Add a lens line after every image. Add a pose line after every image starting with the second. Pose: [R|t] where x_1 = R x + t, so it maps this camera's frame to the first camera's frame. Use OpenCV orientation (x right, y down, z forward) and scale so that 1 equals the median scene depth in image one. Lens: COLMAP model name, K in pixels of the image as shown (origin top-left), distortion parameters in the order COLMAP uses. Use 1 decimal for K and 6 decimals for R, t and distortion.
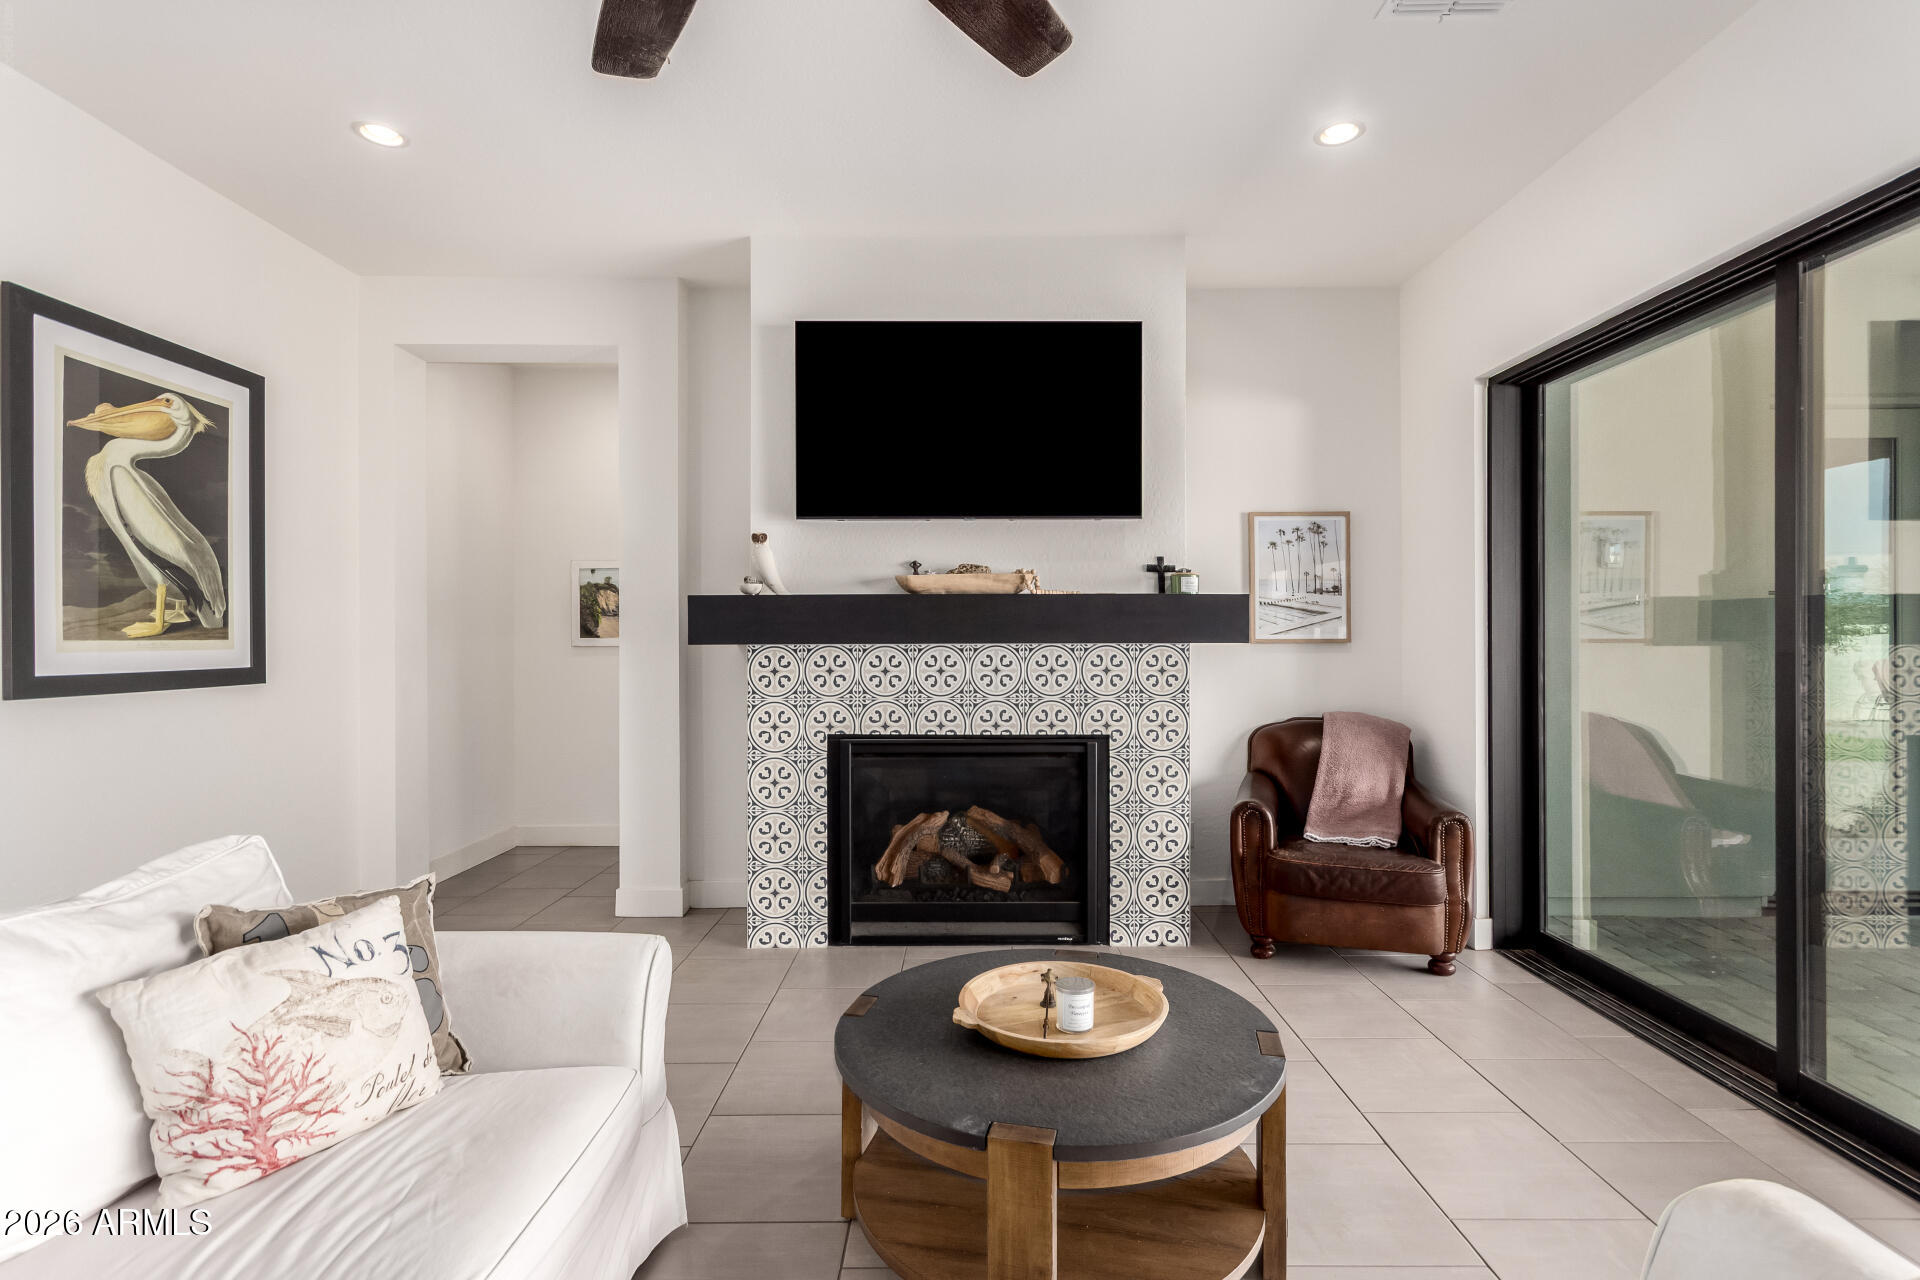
lens RADIAL K [[917.0, 0, 969.2], [0, 917.0, 645.1], [0, 0, 1]] dist [0.006354, 0.002667]
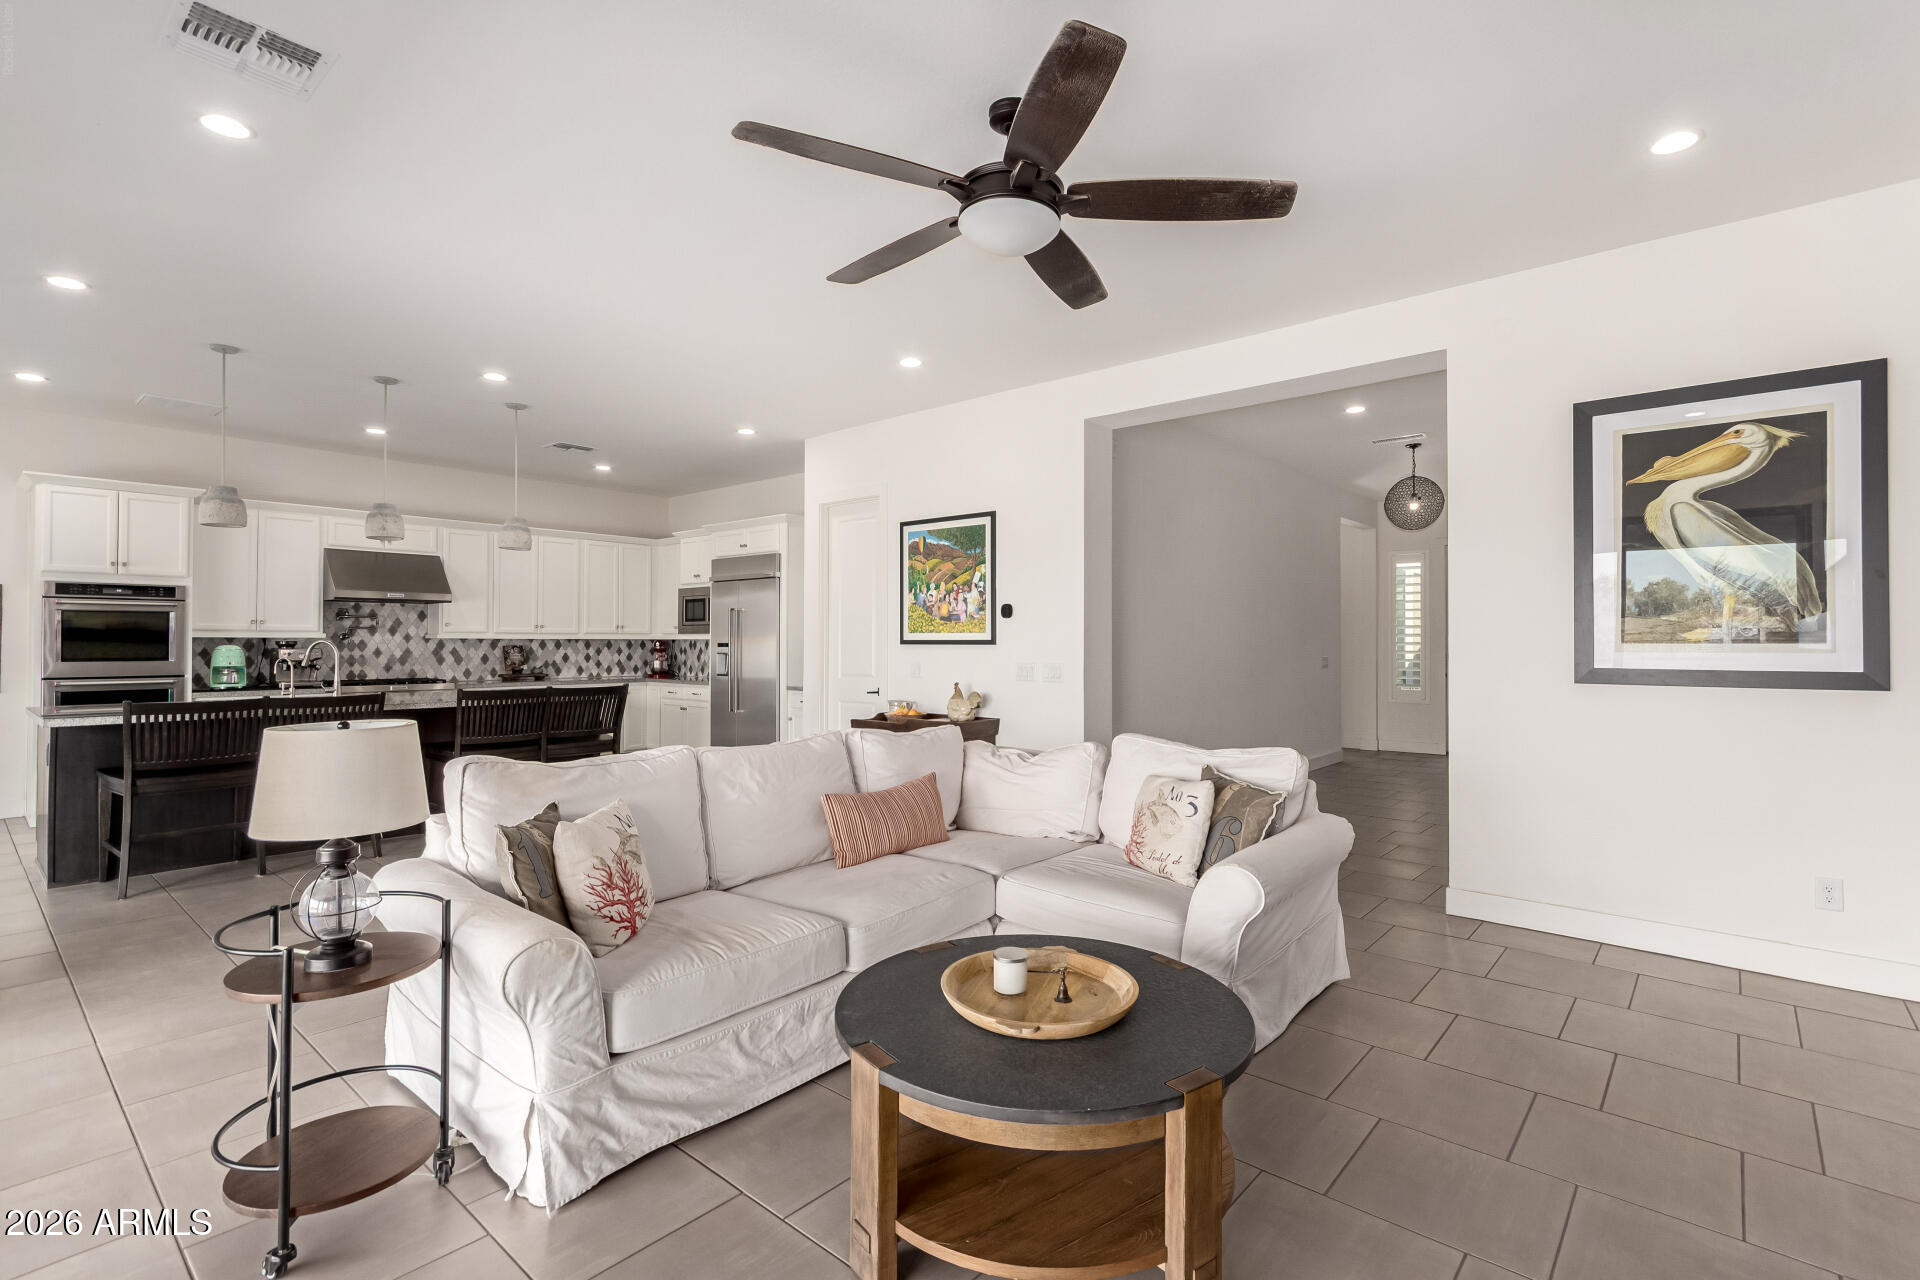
lens RADIAL K [[917.0, 0, 969.5], [0, 917.0, 635.1], [0, 0, 1]] dist [0.006354, 0.002667]
pose [[-0.657659, -0.002059, -0.753313, 0.619076], [-0.003071, 0.999995, -0.000051, -0.013216], [0.753309, 0.002280, -0.657662, 1.067369]]
